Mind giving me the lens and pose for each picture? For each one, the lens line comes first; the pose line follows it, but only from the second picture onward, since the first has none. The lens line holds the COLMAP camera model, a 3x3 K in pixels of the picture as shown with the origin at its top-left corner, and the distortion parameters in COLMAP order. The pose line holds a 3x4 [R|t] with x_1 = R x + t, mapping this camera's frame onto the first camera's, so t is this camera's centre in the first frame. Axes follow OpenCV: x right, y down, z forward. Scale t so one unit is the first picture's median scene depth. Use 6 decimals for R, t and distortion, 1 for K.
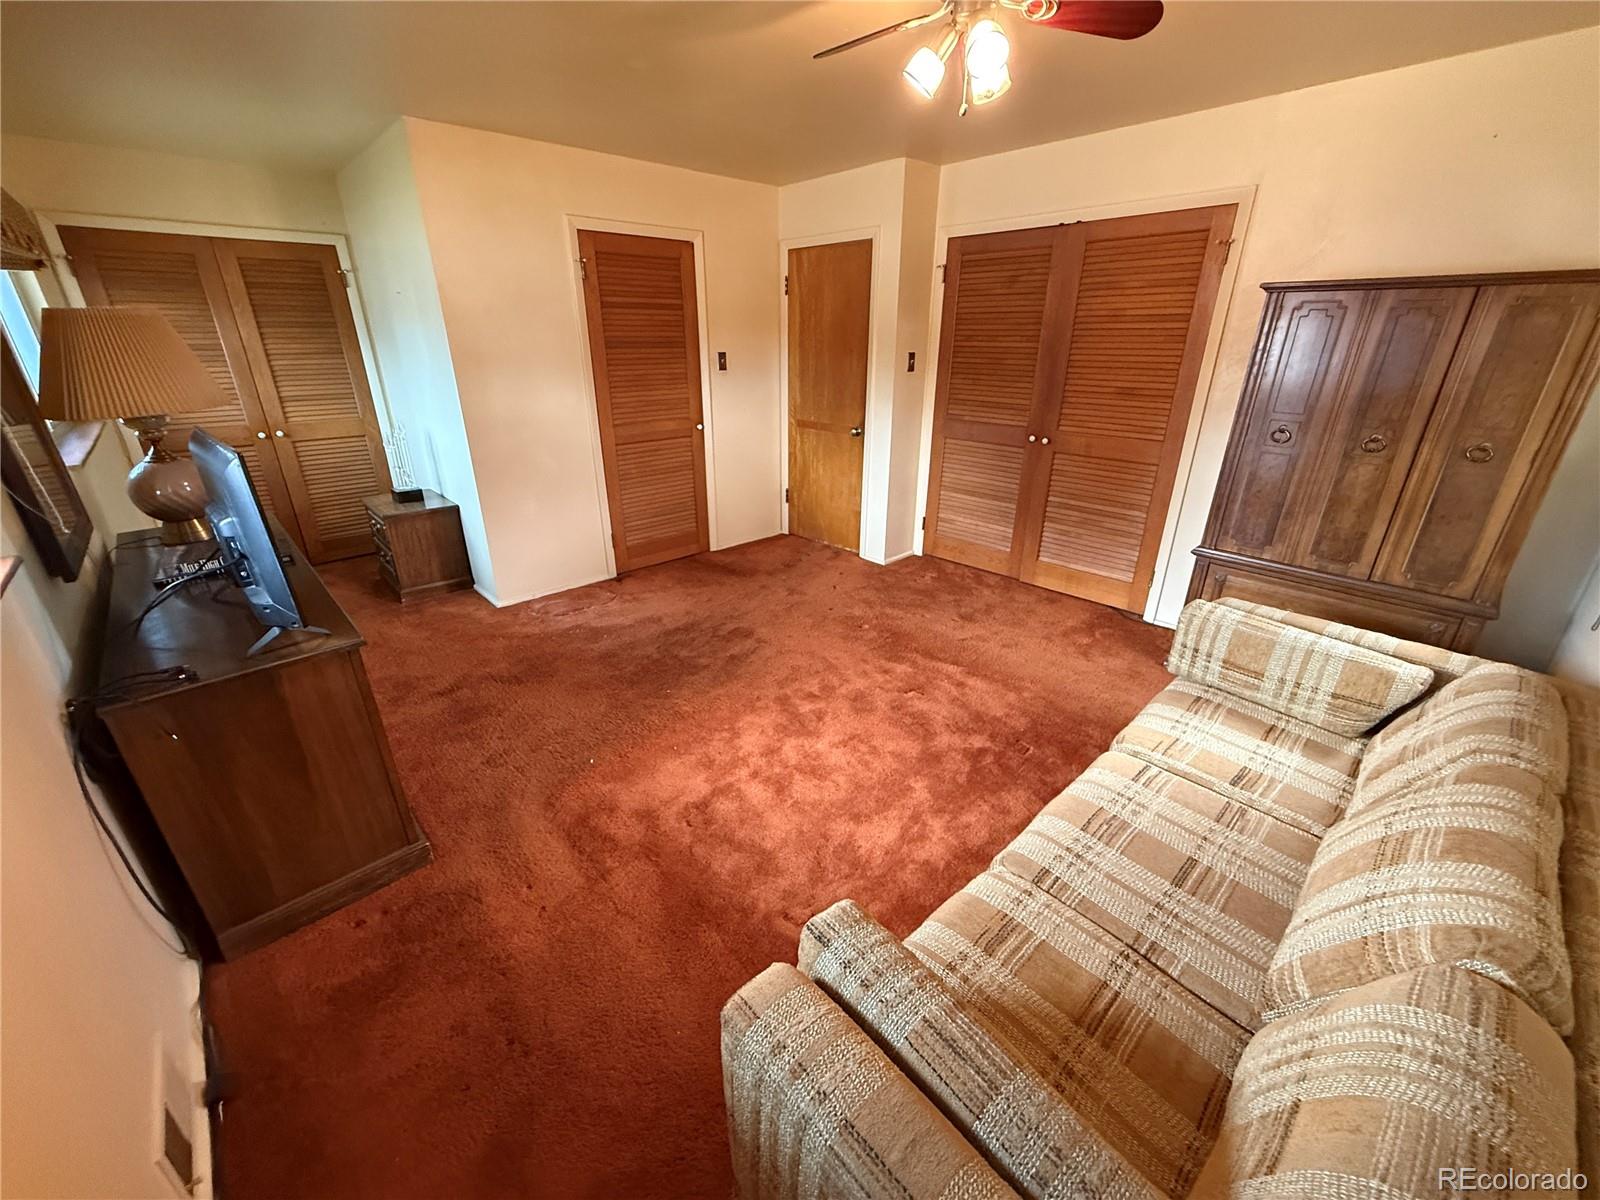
lens RADIAL K [[636.6, 0, 793.8], [0, 636.6, 603.4], [0, 0, 1]] dist [0.000129, 0.000020]
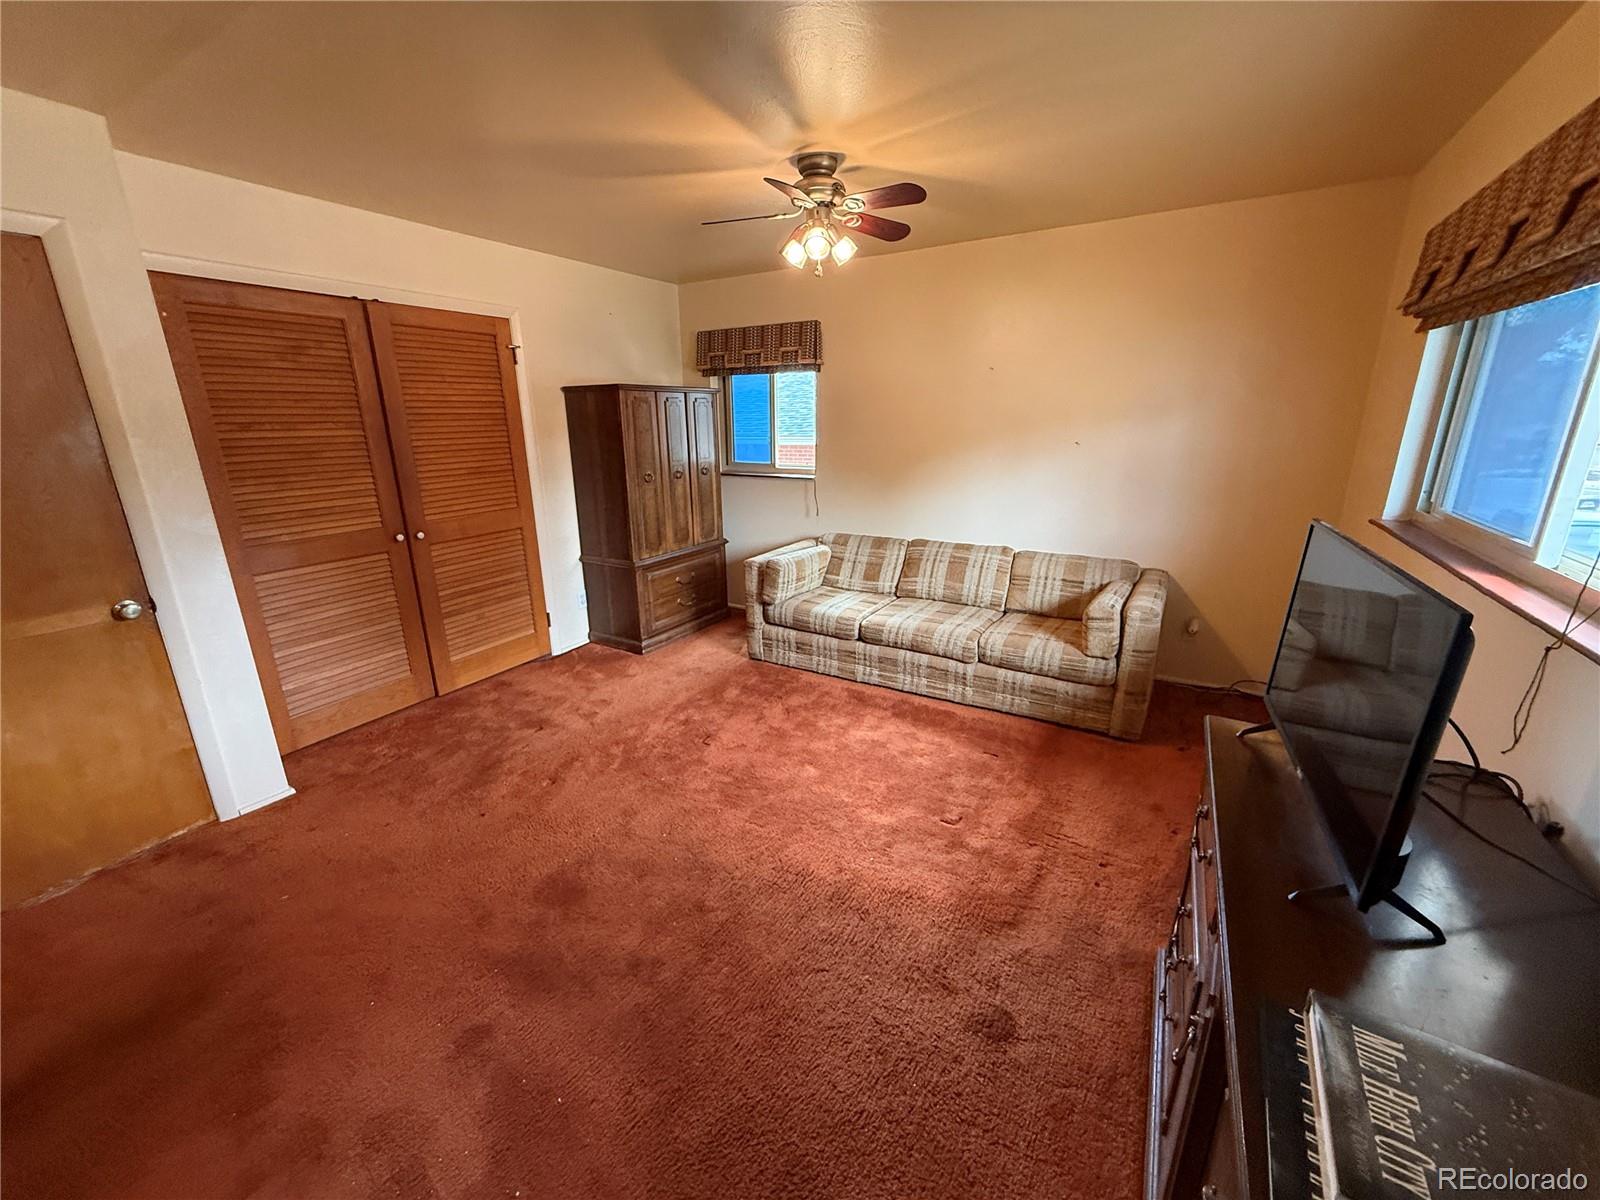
lens RADIAL K [[636.6, 0, 793.8], [0, 636.6, 601.4], [0, 0, 1]] dist [0.000129, 0.000020]
pose [[-0.280634, -0.258737, 0.924283, -0.628617], [0.392125, 0.848044, 0.356454, -0.308585], [-0.876061, 0.462468, -0.136533, 0.758422]]
